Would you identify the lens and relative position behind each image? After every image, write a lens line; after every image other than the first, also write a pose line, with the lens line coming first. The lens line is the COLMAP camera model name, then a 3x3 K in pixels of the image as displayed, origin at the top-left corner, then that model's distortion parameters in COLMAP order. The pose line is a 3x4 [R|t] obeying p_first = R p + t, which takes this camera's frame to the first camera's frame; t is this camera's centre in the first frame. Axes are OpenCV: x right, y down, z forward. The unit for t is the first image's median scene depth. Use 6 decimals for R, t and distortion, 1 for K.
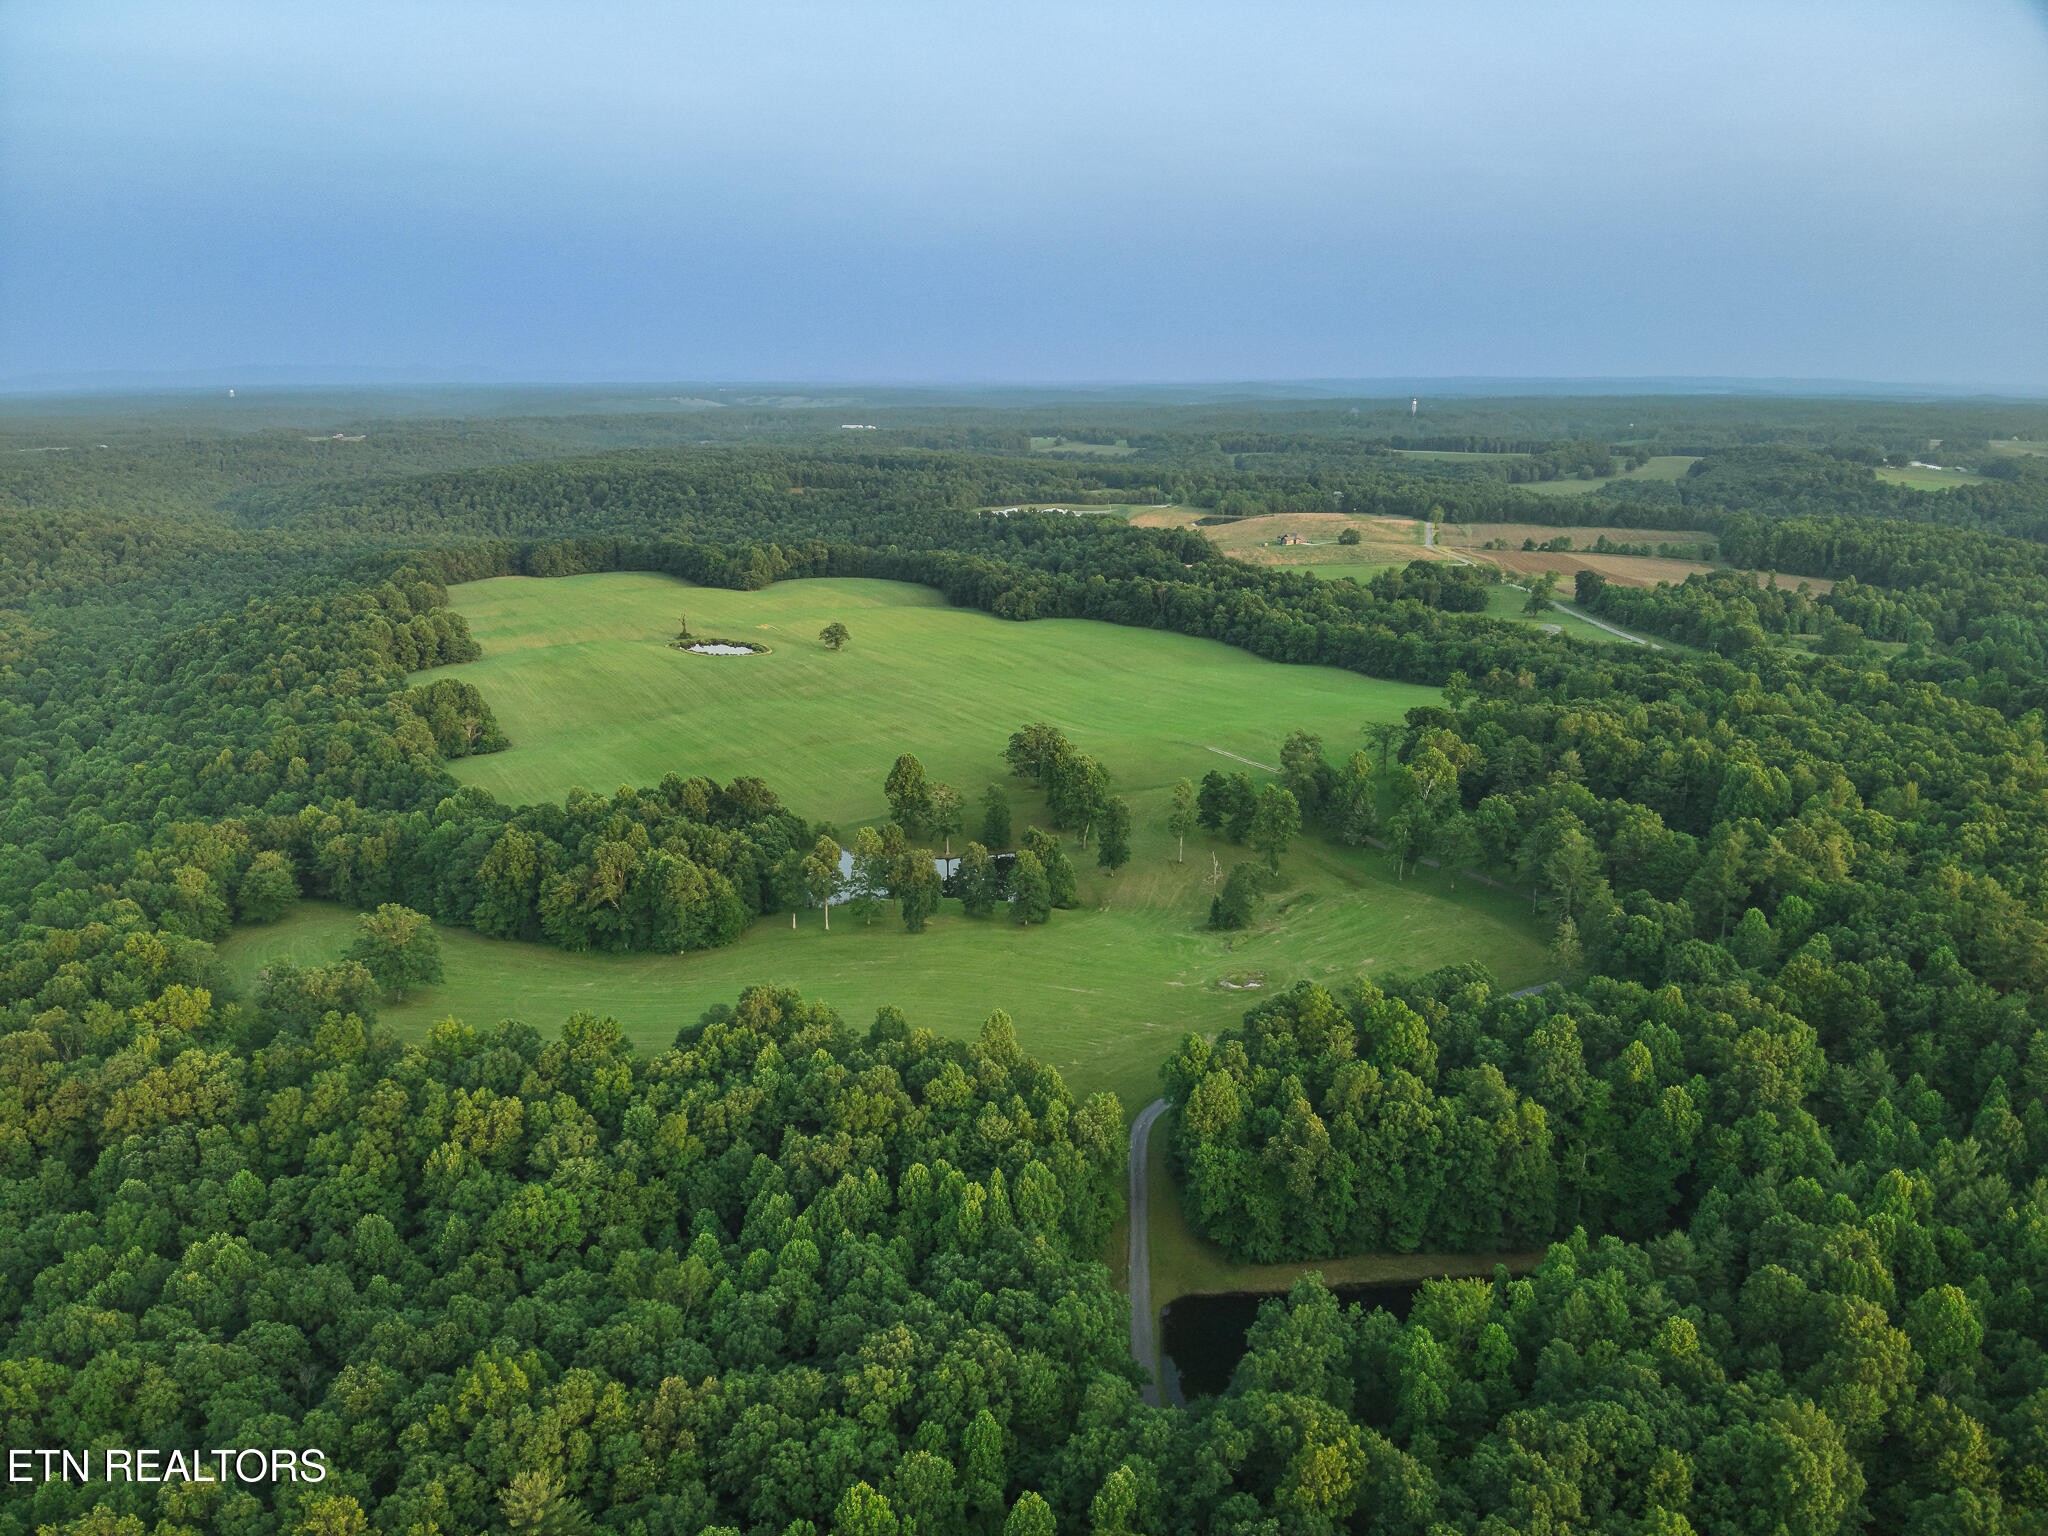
lens RADIAL K [[1463.7, 0, 1020.2], [0, 1463.7, 791.4], [0, 0, 1]] dist [0.167827, -0.309540]
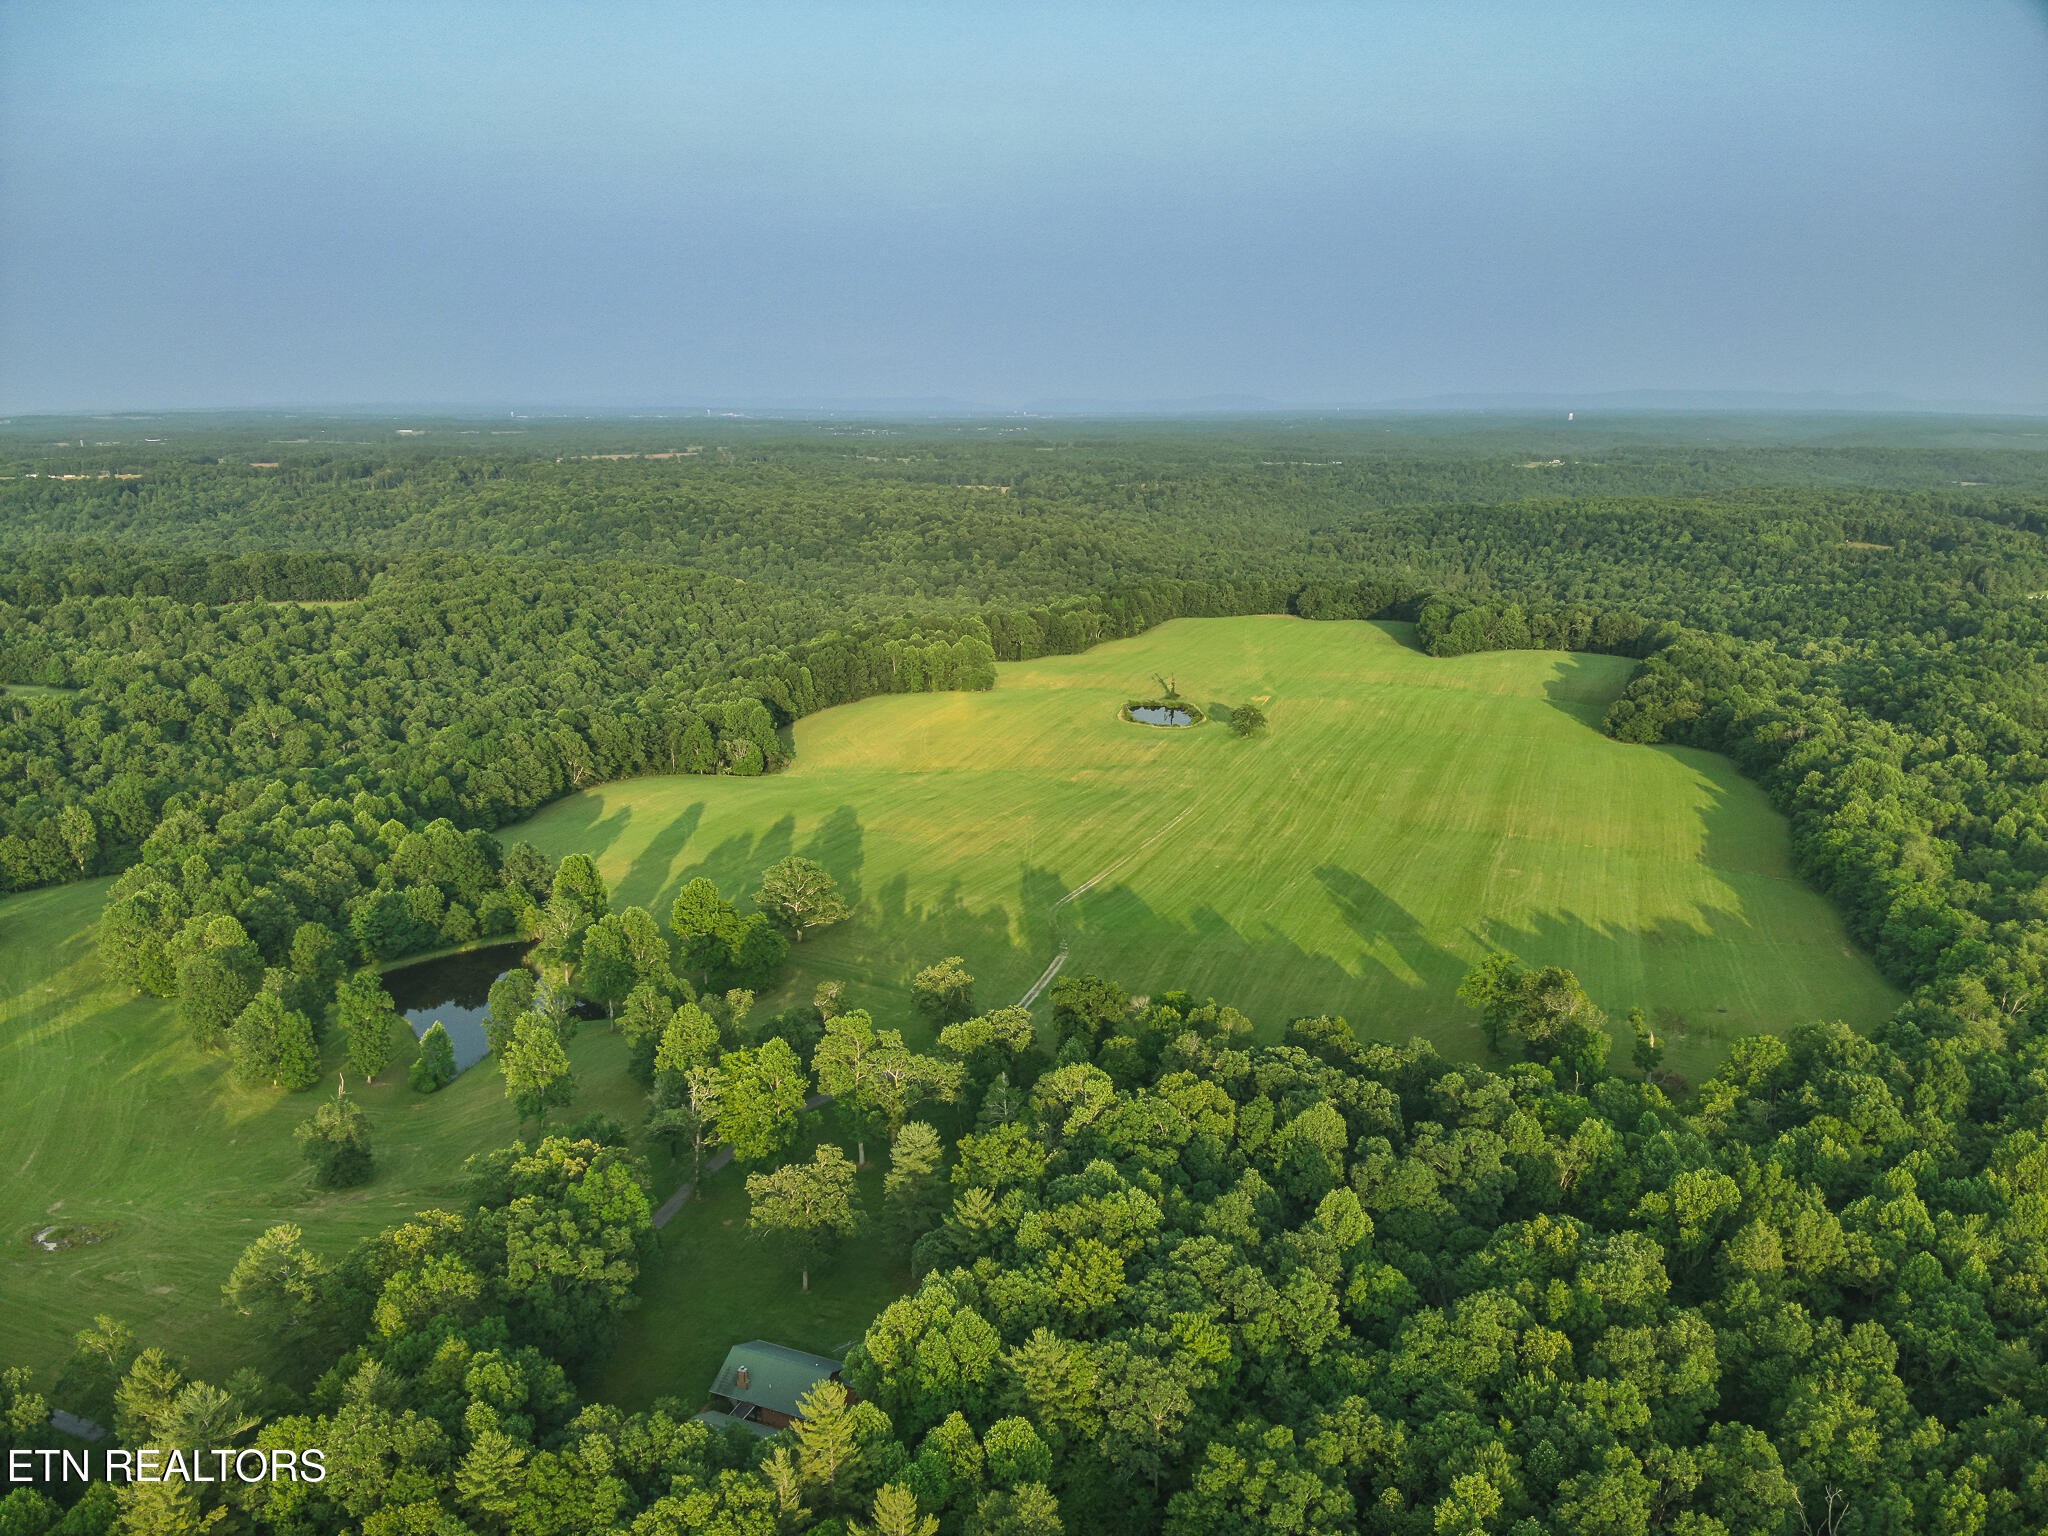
lens RADIAL K [[1475.0, 0, 1013.3], [0, 1475.0, 785.0], [0, 0, 1]] dist [0.101369, -0.205087]
pose [[0.647739, 0.190557, -0.737647, 0.354693], [-0.205660, 0.976005, 0.071539, -0.089743], [0.733579, 0.105366, 0.671386, 0.308595]]
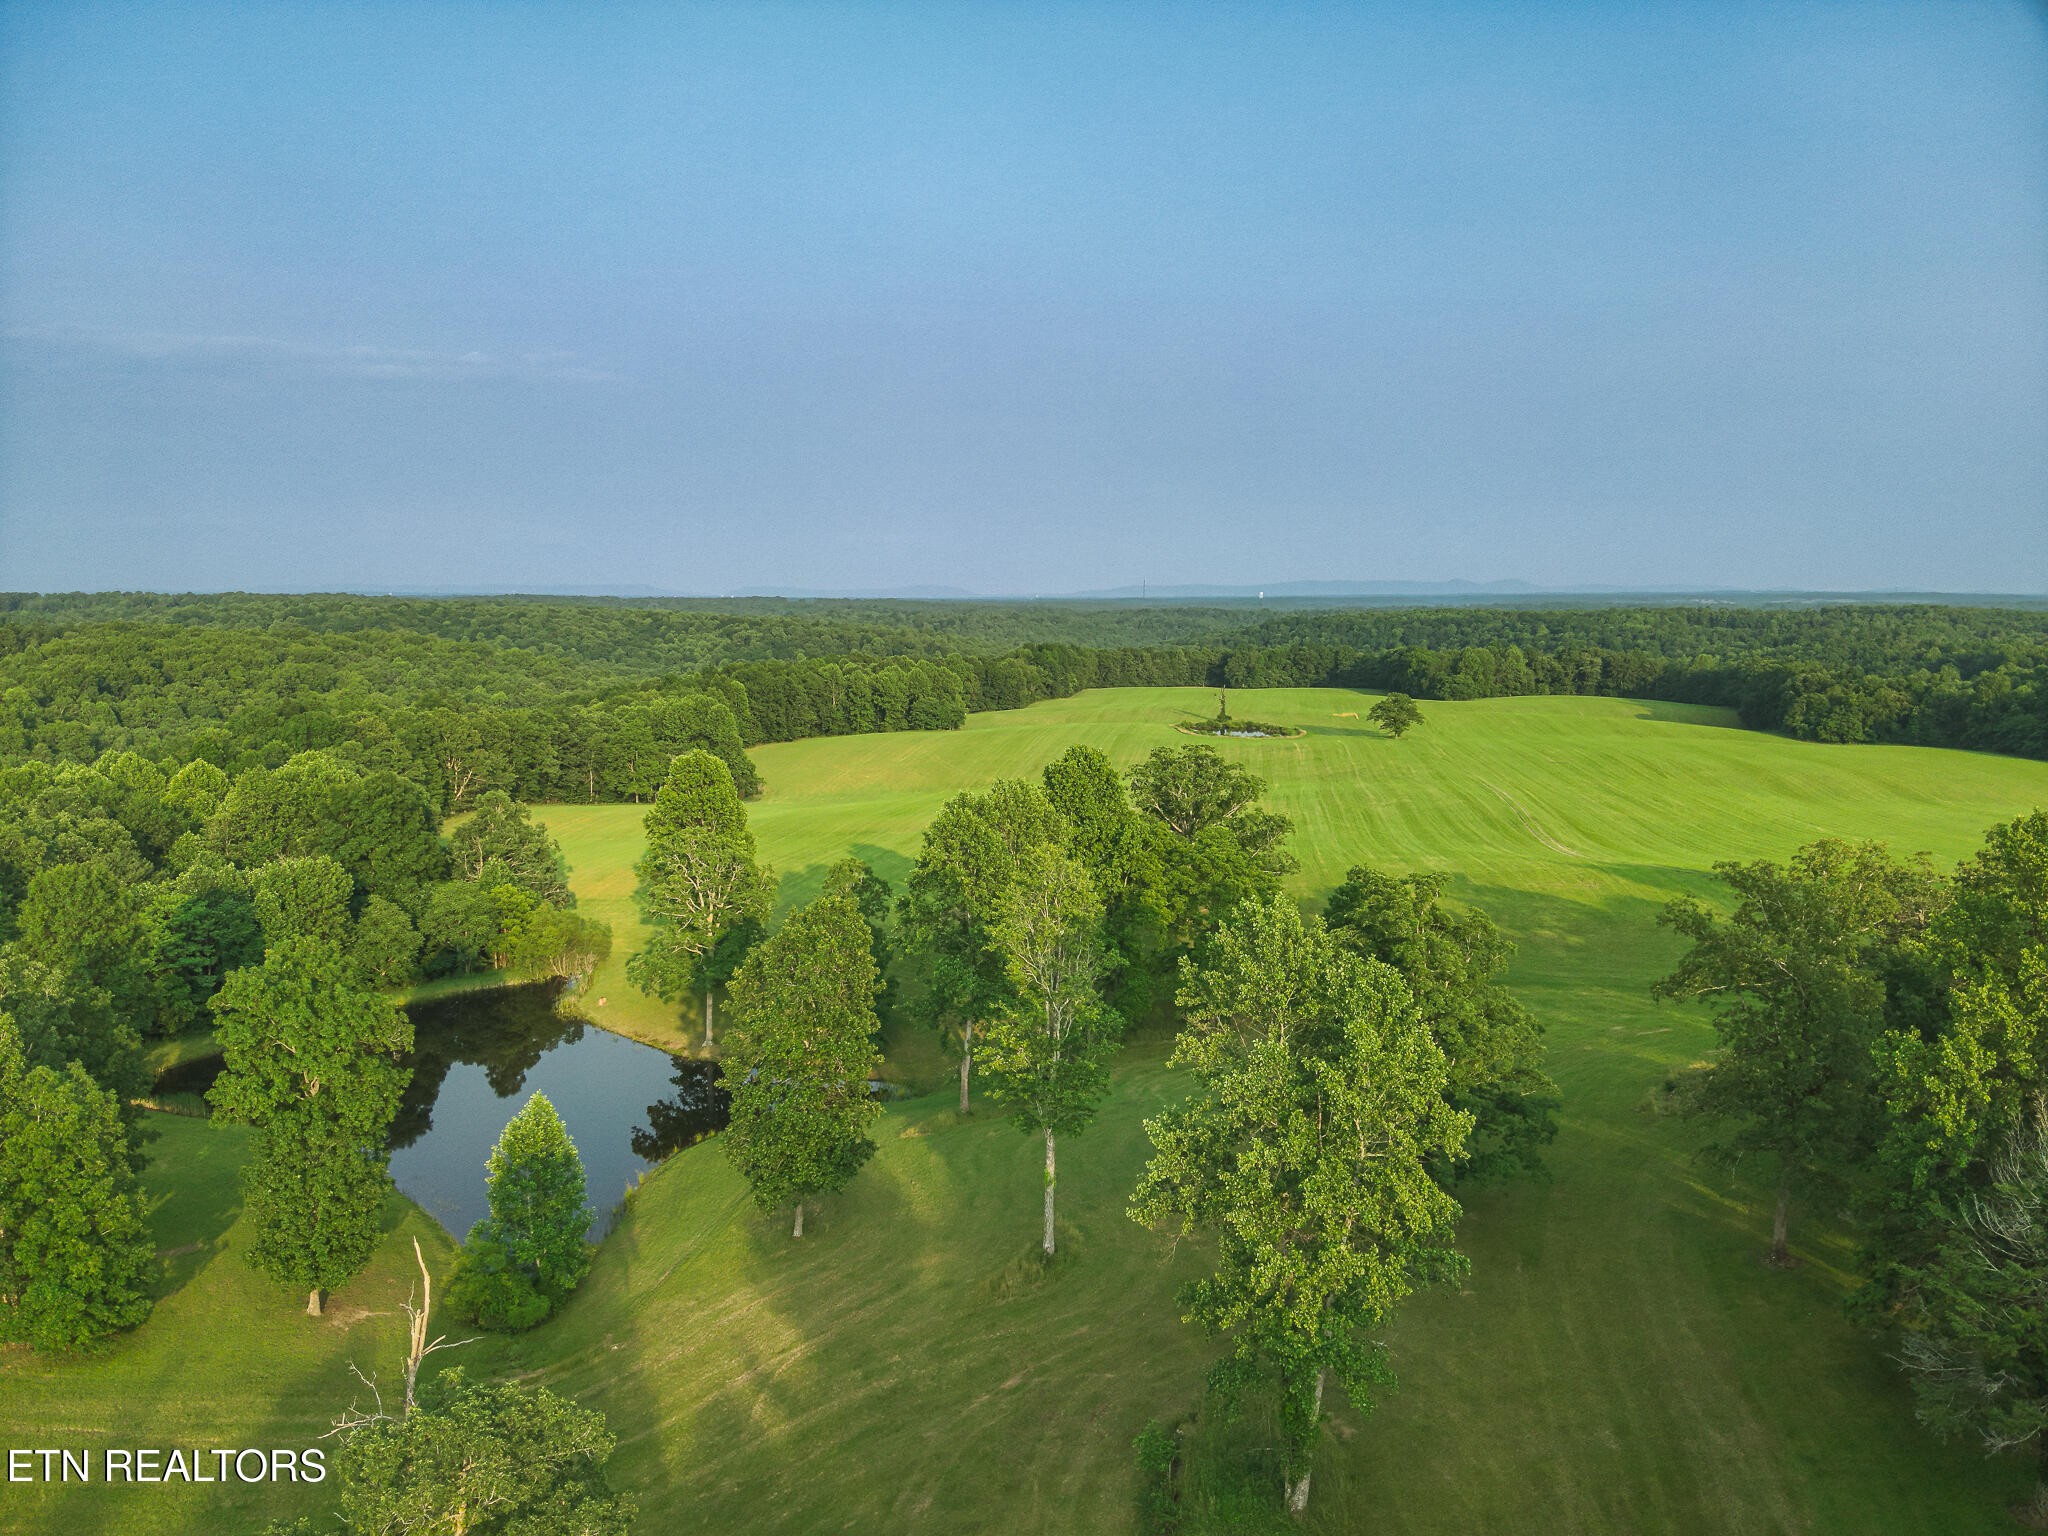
lens RADIAL K [[1467.6, 0, 1013.5], [0, 1467.6, 791.0], [0, 0, 1]] dist [0.135422, -0.267441]
pose [[0.787004, 0.082223, -0.611444, 0.106972], [-0.167258, 0.982398, -0.083175, 0.000527], [0.593842, 0.167728, 0.786904, 0.382476]]
